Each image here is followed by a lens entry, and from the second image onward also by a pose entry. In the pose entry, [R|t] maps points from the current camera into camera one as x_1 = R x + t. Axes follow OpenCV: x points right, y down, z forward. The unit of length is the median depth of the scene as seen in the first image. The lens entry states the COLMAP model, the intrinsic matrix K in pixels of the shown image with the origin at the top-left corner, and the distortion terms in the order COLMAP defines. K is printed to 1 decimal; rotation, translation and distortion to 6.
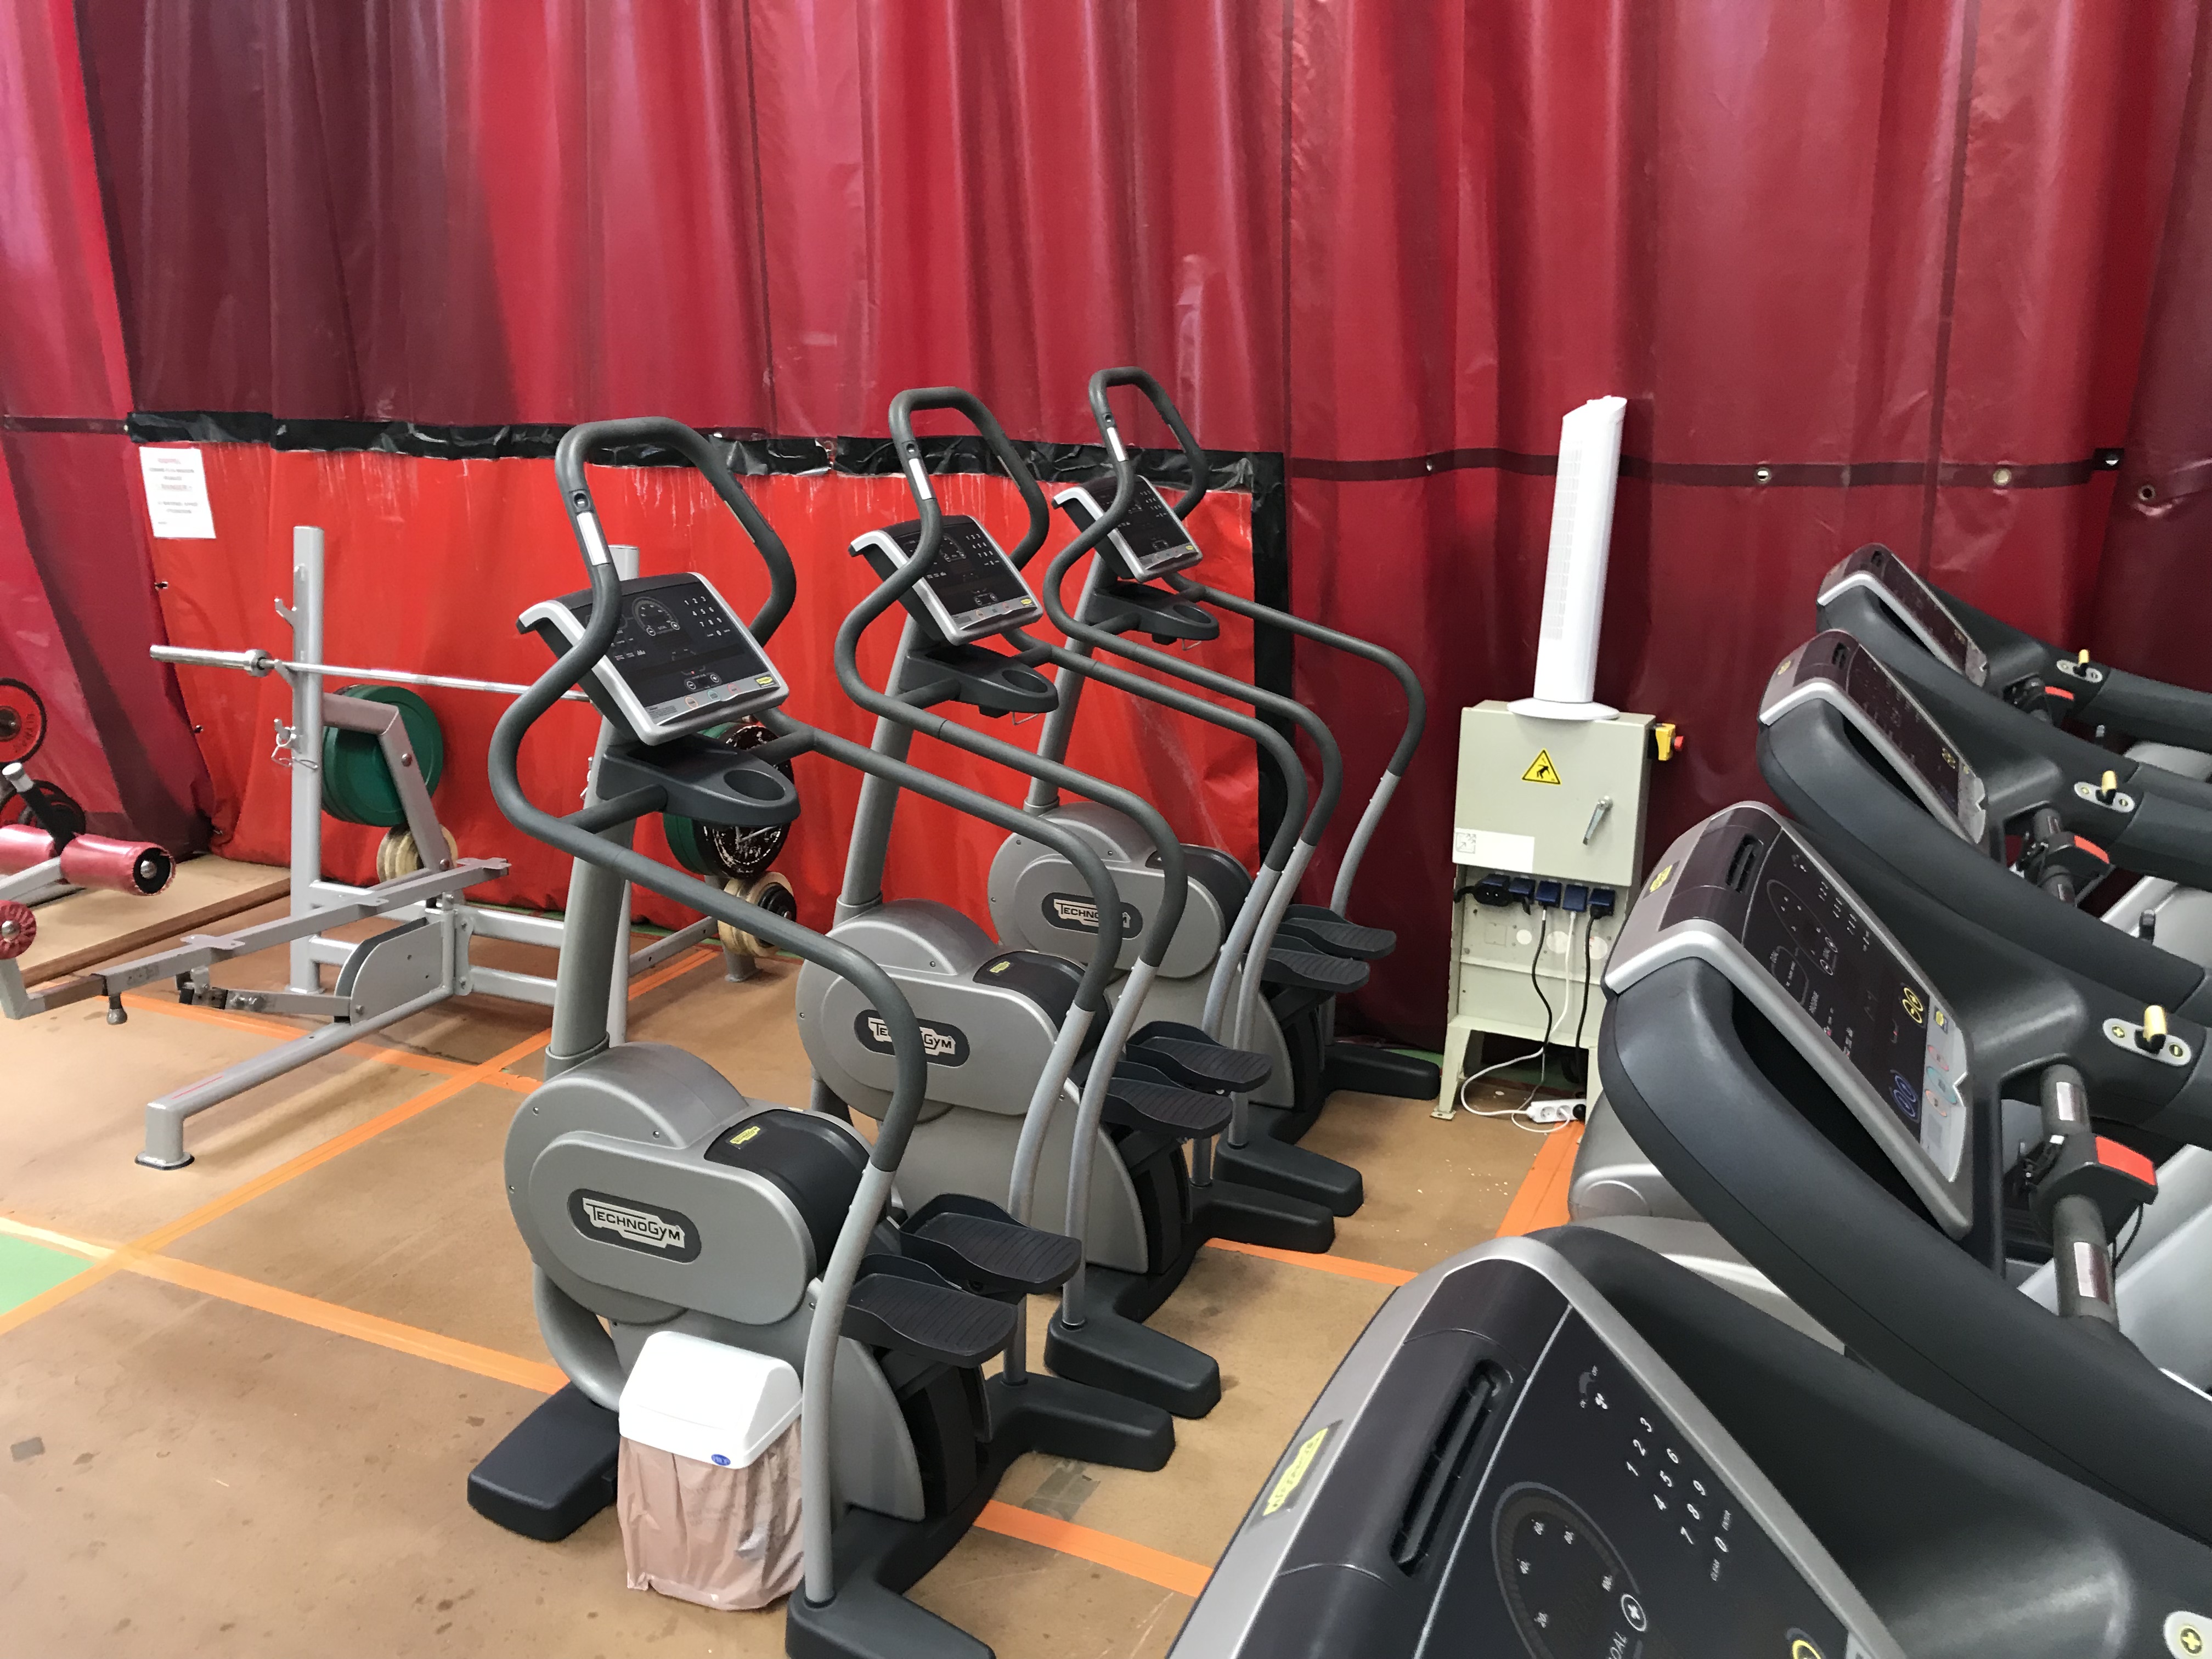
lens RADIAL K [[1818.7, 0, 1095.3], [0, 1818.7, 835.8], [0, 0, 1]] dist [0.034306, -0.043780]
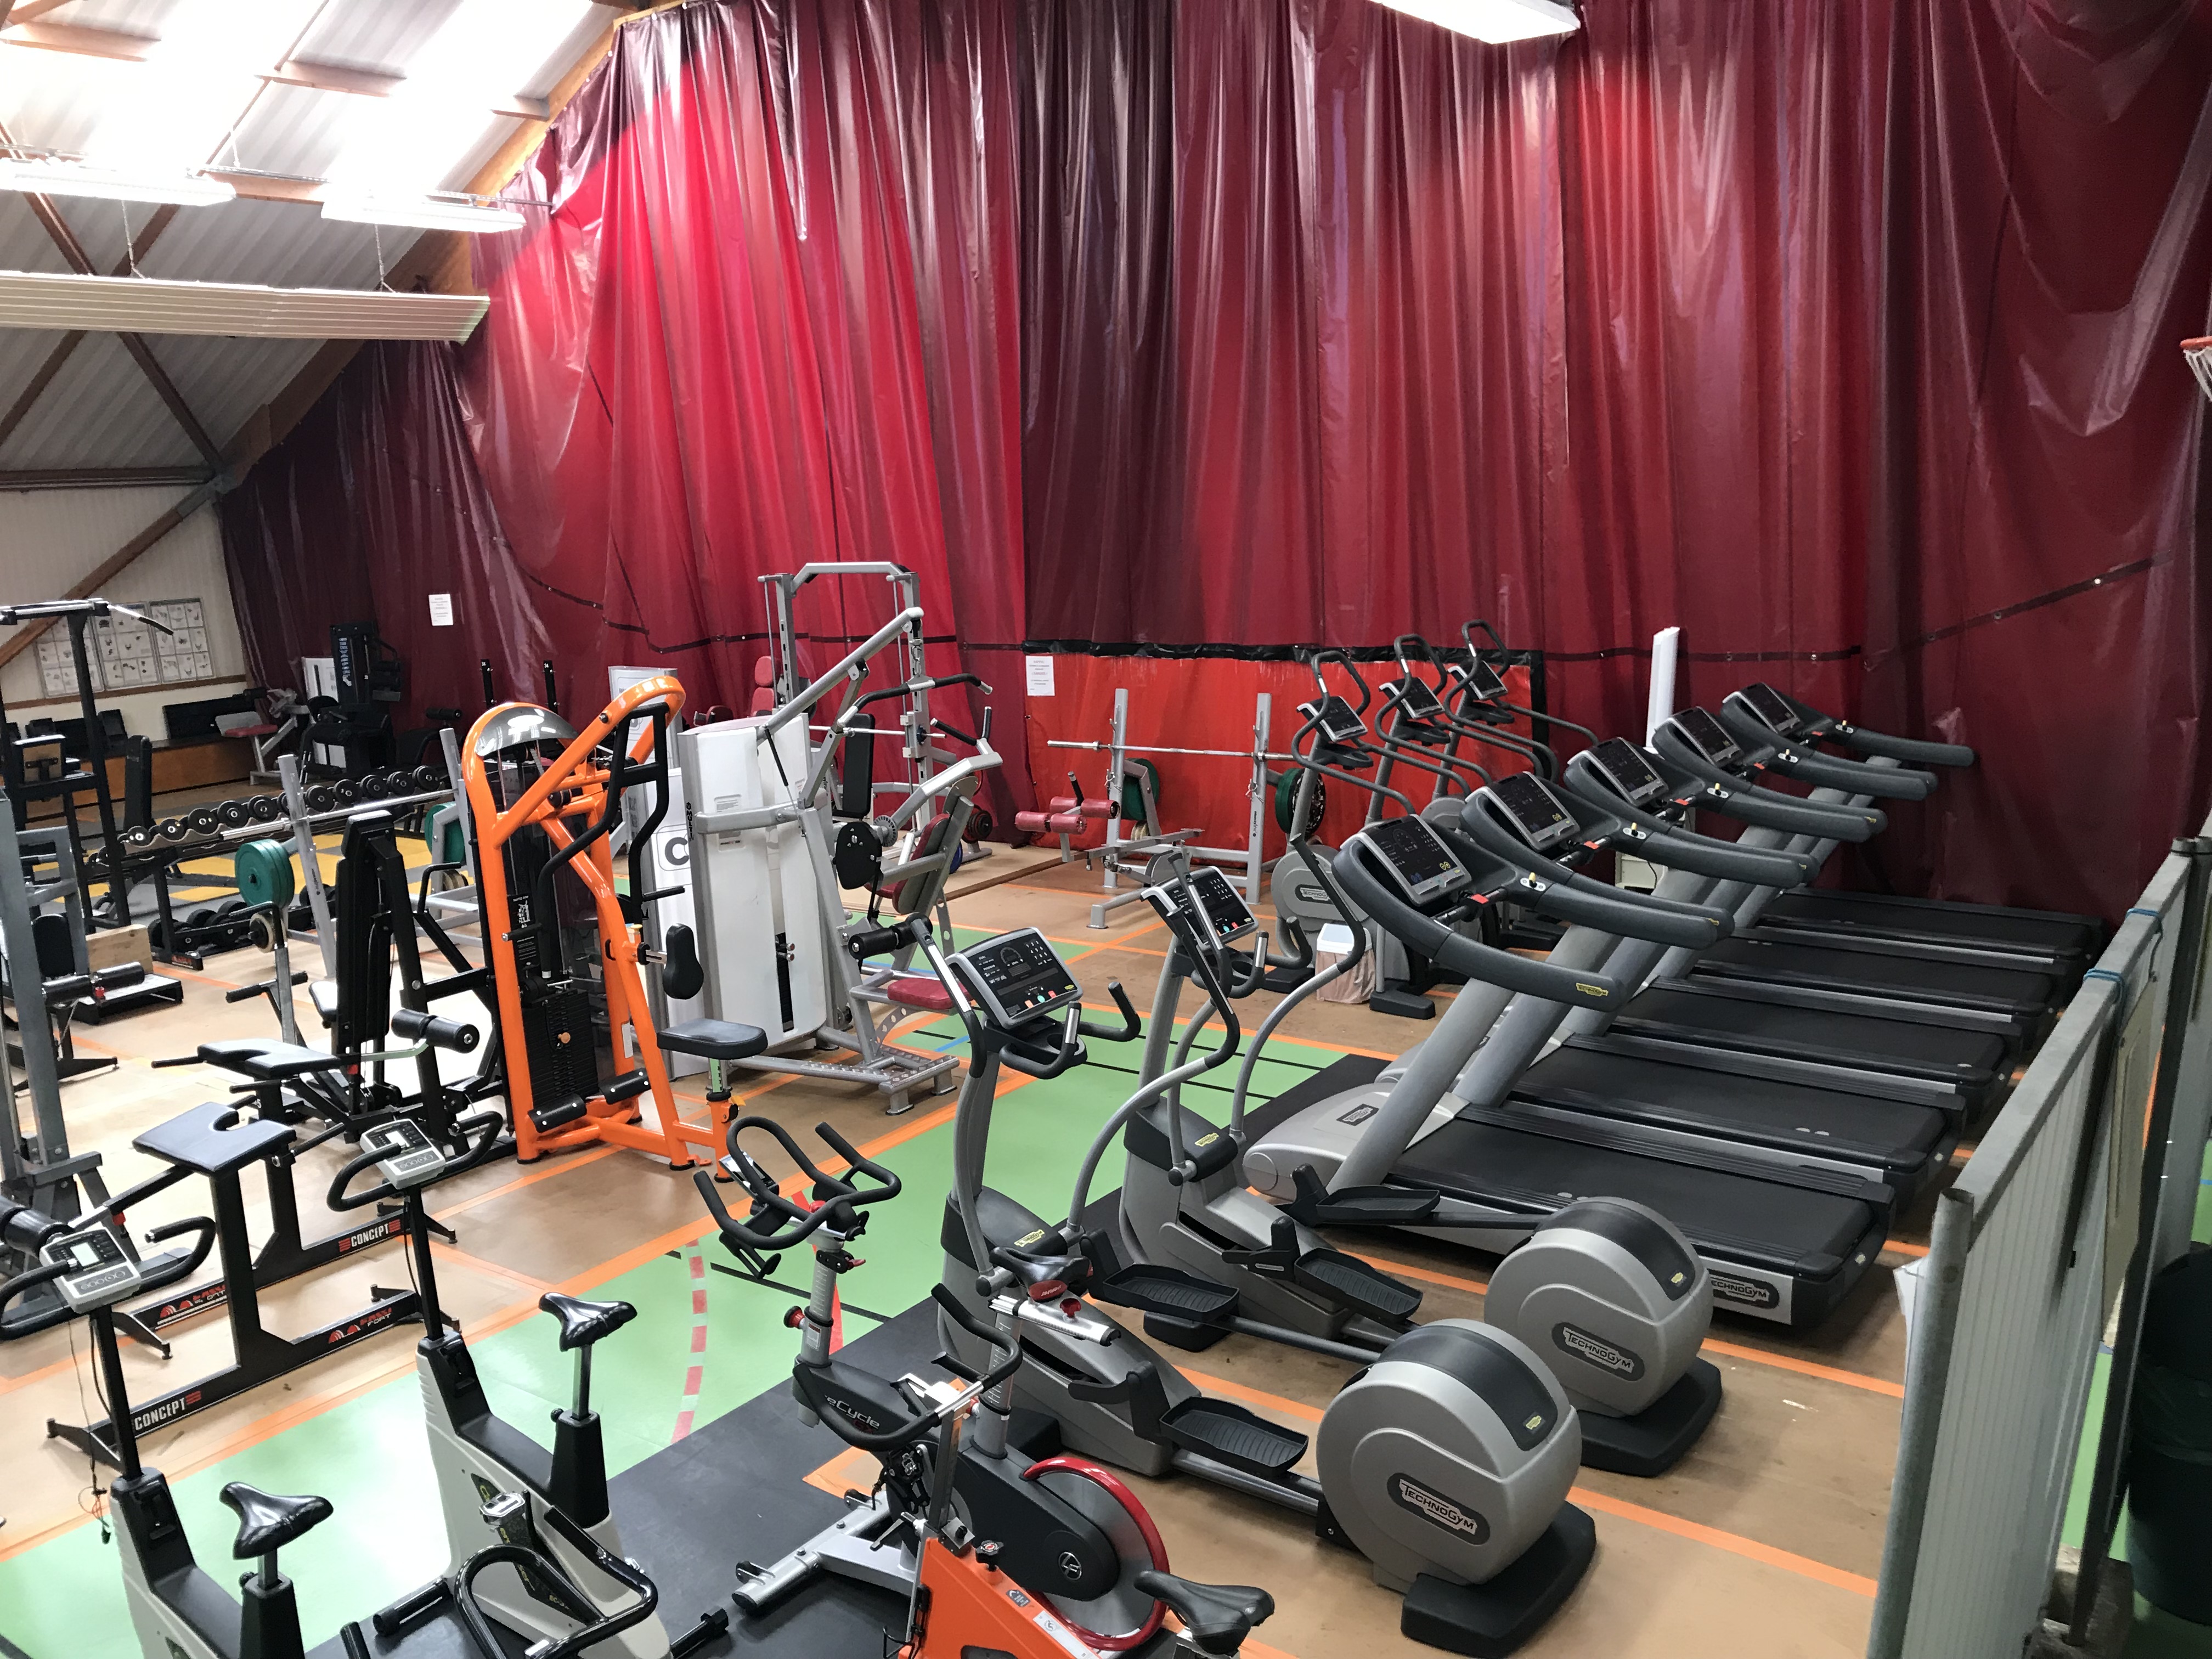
lens RADIAL K [[1818.7, 0, 1077.8], [0, 1818.7, 837.4], [0, 0, 1]] dist [0.034306, -0.043780]
pose [[0.978868, 0.001940, -0.204486, -0.006932], [-0.020459, 0.995867, -0.088487, 0.259373], [0.203469, 0.090801, 0.974862, -1.435088]]
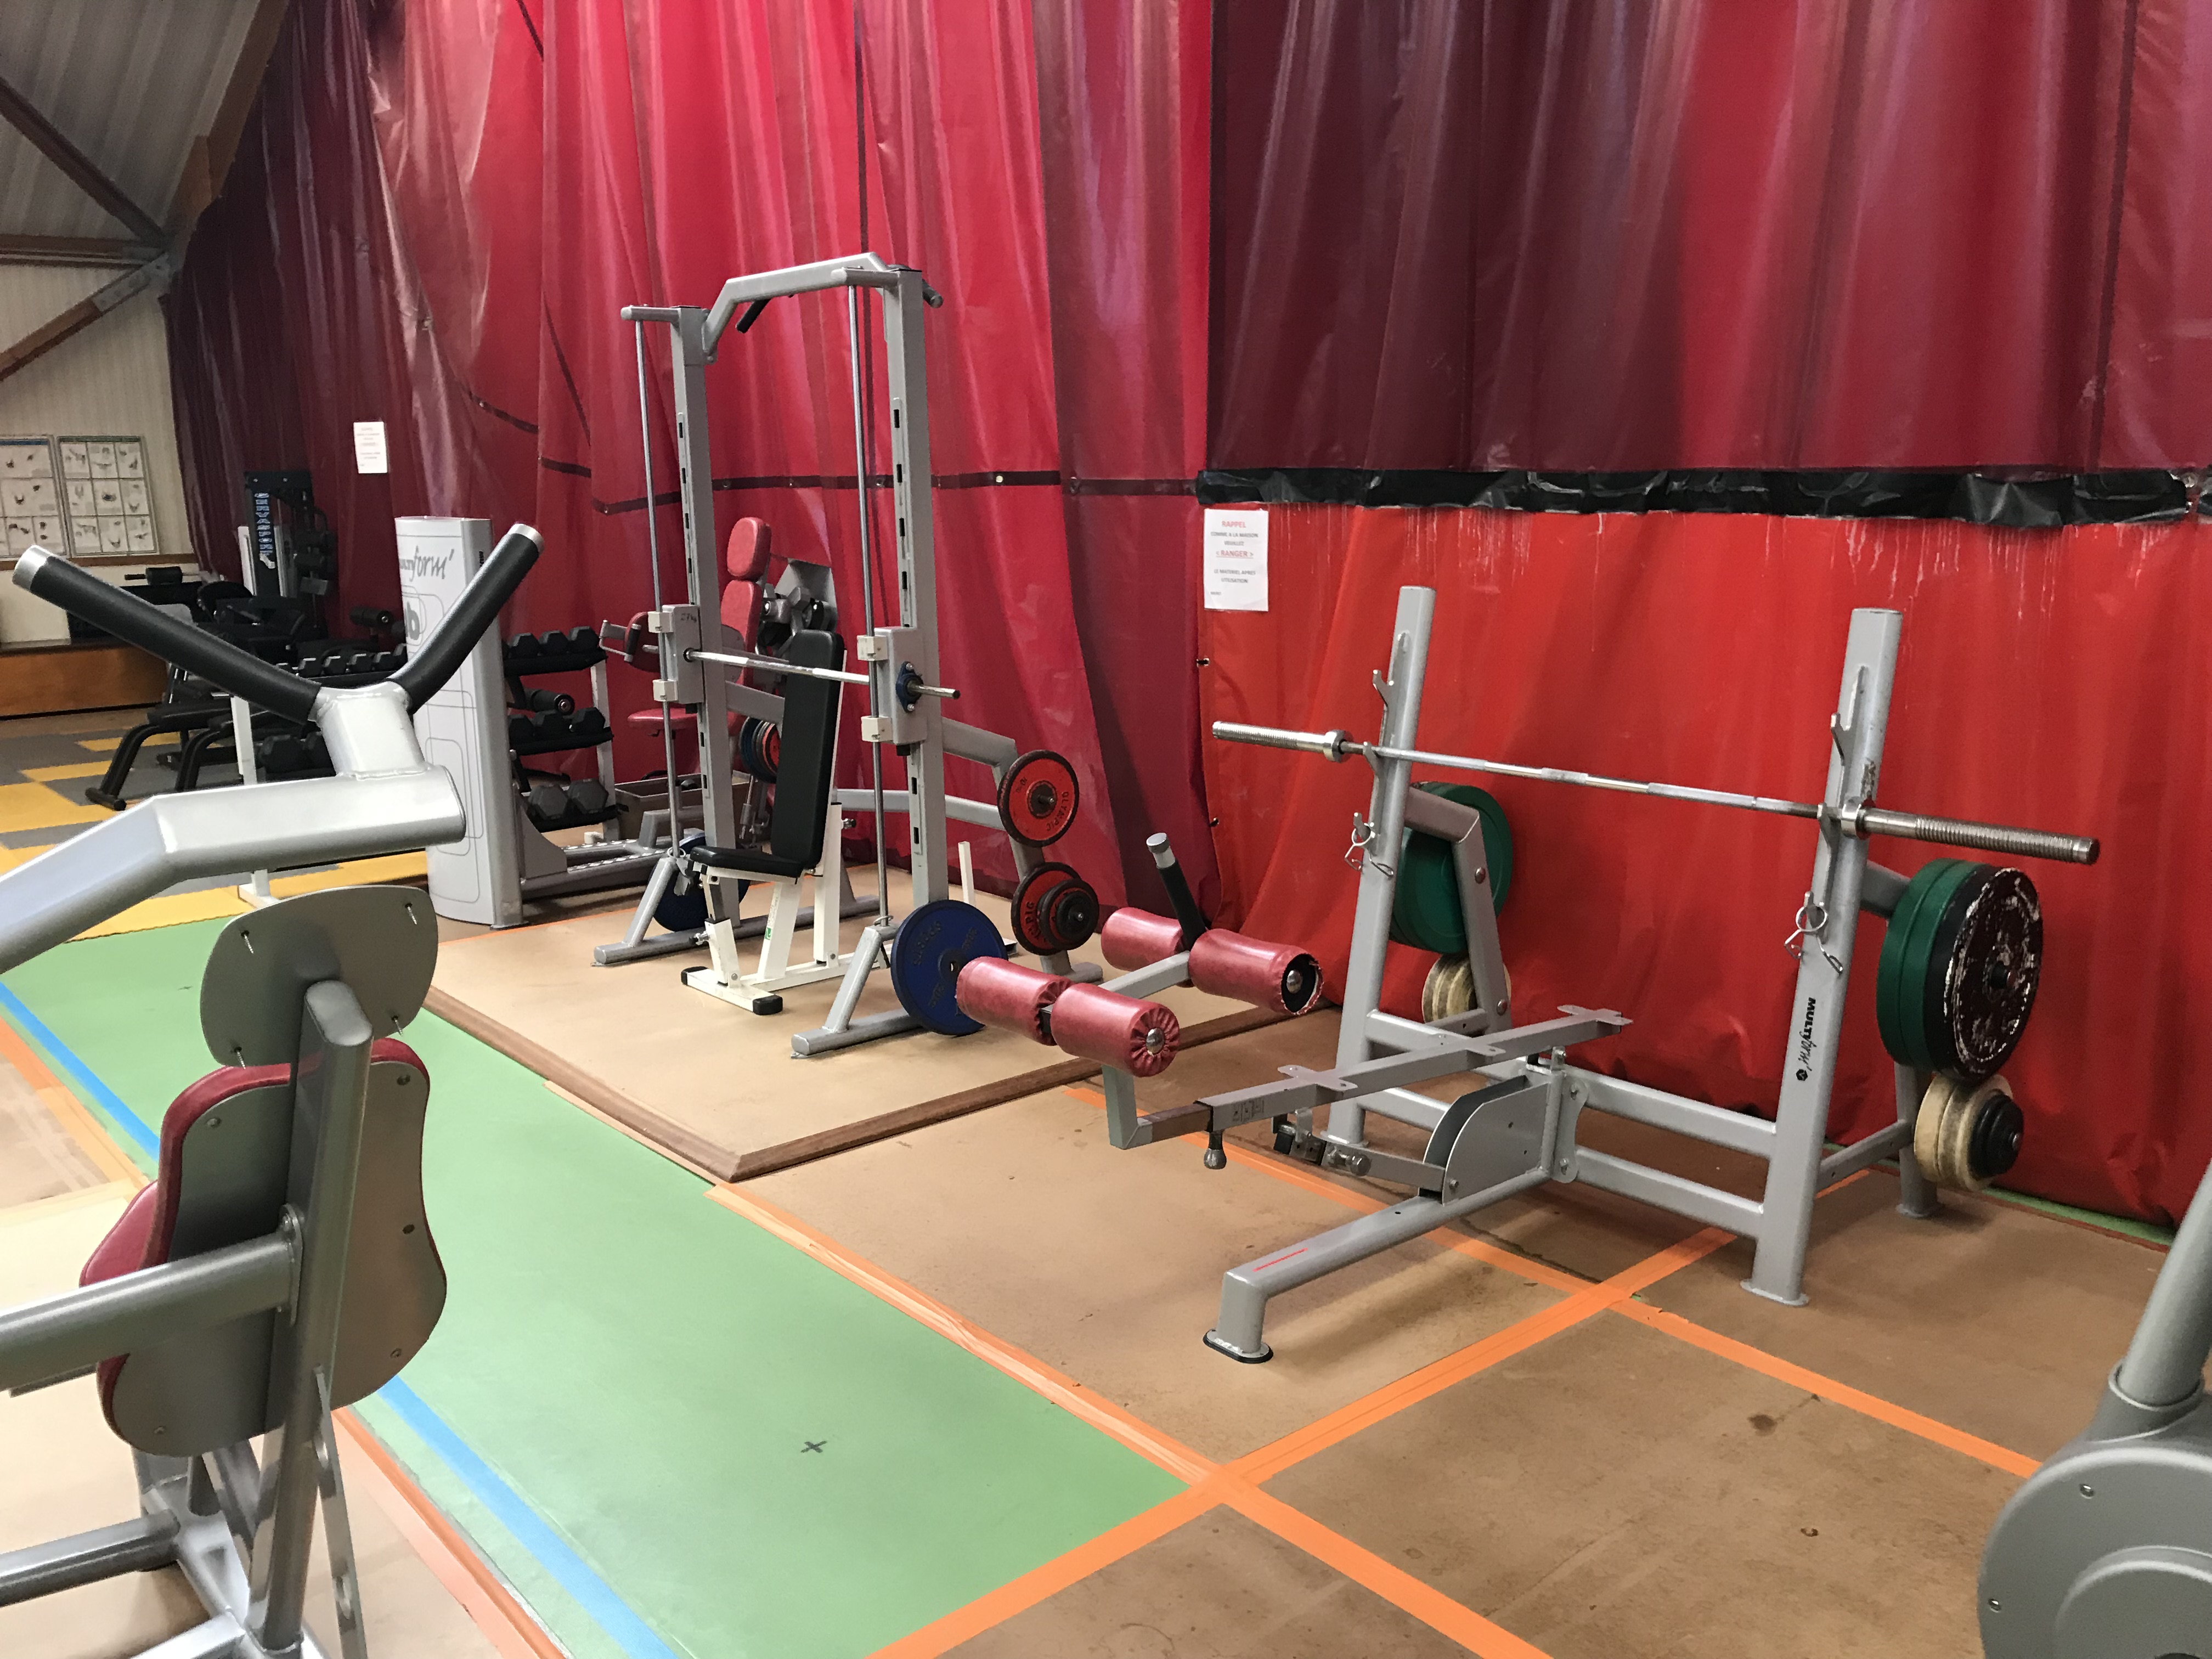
lens RADIAL K [[1818.7, 0, 1083.1], [0, 1818.7, 837.6], [0, 0, 1]] dist [0.034306, -0.043780]
pose [[0.907526, 0.079505, -0.412402, -0.243120], [-0.112728, 0.992000, -0.056825, 0.009868], [0.404585, 0.098059, 0.909228, 0.215709]]
